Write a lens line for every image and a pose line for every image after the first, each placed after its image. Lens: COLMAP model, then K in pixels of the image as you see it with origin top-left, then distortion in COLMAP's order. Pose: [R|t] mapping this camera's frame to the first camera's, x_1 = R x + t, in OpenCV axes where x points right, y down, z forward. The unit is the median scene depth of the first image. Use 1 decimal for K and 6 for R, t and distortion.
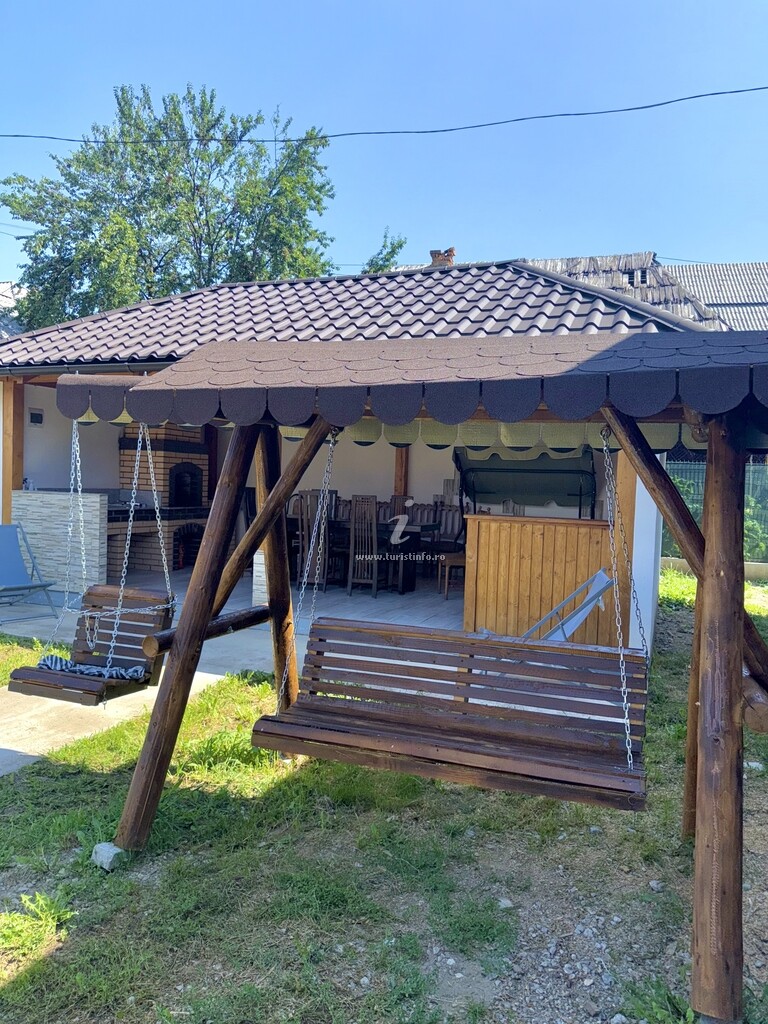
lens RADIAL K [[719.3, 0, 389.5], [0, 719.3, 518.9], [0, 0, 1]] dist [0.103899, 0.000013]
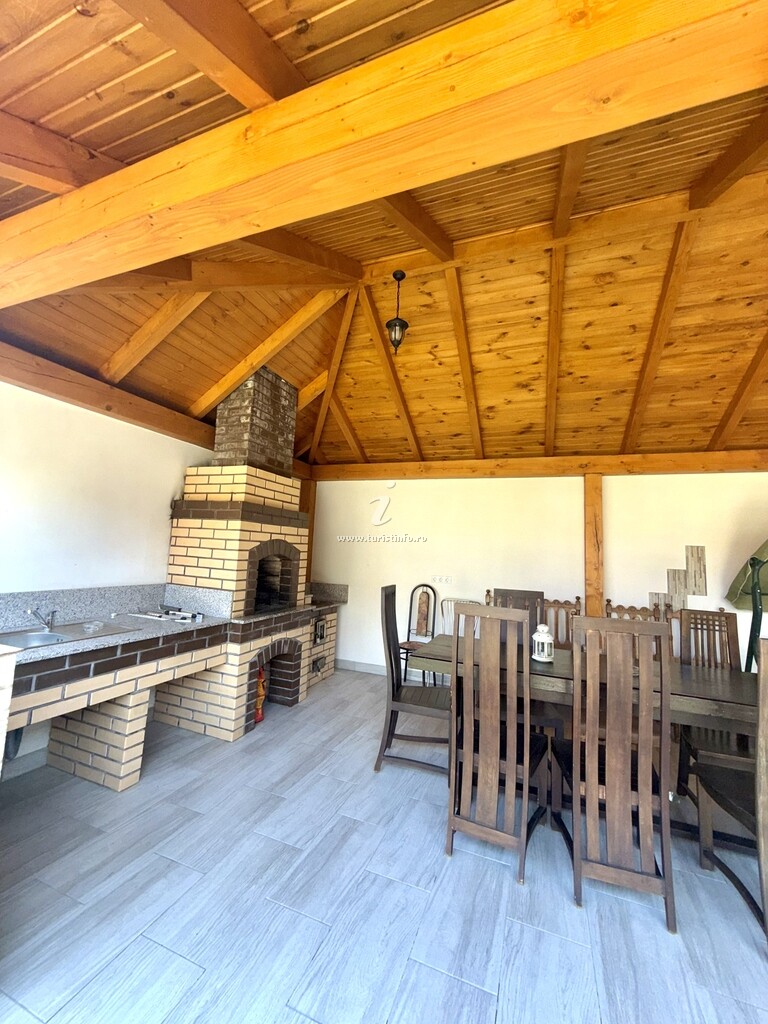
lens RADIAL K [[417.5, 0, 384.0], [0, 417.5, 512.0], [0, 0, 1]] dist [0.000167, -0.000018]
pose [[0.999938, 0.011031, -0.001727, -0.190803], [-0.011165, 0.989508, -0.144044, -0.051930], [0.000120, 0.144054, 0.989570, 0.652119]]
